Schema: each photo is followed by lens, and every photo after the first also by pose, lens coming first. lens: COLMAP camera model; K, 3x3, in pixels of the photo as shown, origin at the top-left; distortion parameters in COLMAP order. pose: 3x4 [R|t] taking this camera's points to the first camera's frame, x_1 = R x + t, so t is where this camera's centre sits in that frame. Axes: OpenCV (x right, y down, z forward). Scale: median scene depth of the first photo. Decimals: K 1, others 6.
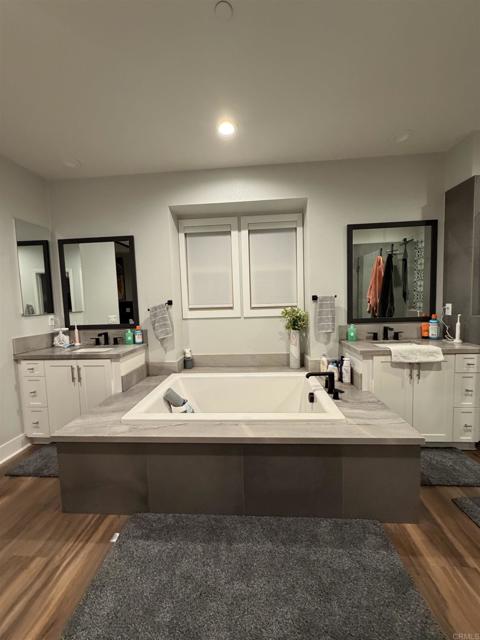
lens RADIAL K [[258.4, 0, 240.0], [0, 258.4, 320.0], [0, 0, 1]] dist [-0.000032, 0.000020]
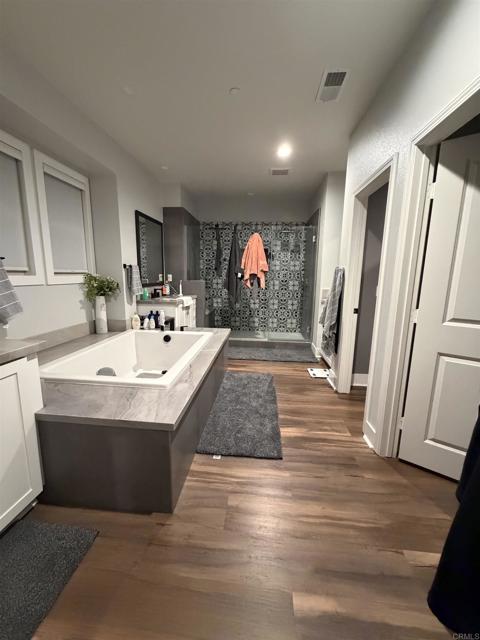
lens RADIAL K [[258.4, 0, 240.0], [0, 258.4, 320.0], [0, 0, 1]] dist [-0.000032, 0.000020]
pose [[0.017258, -0.141397, 0.989803, -0.914973], [0.055134, 0.988578, 0.140261, 0.020356], [-0.998330, 0.052151, 0.024857, 0.472446]]
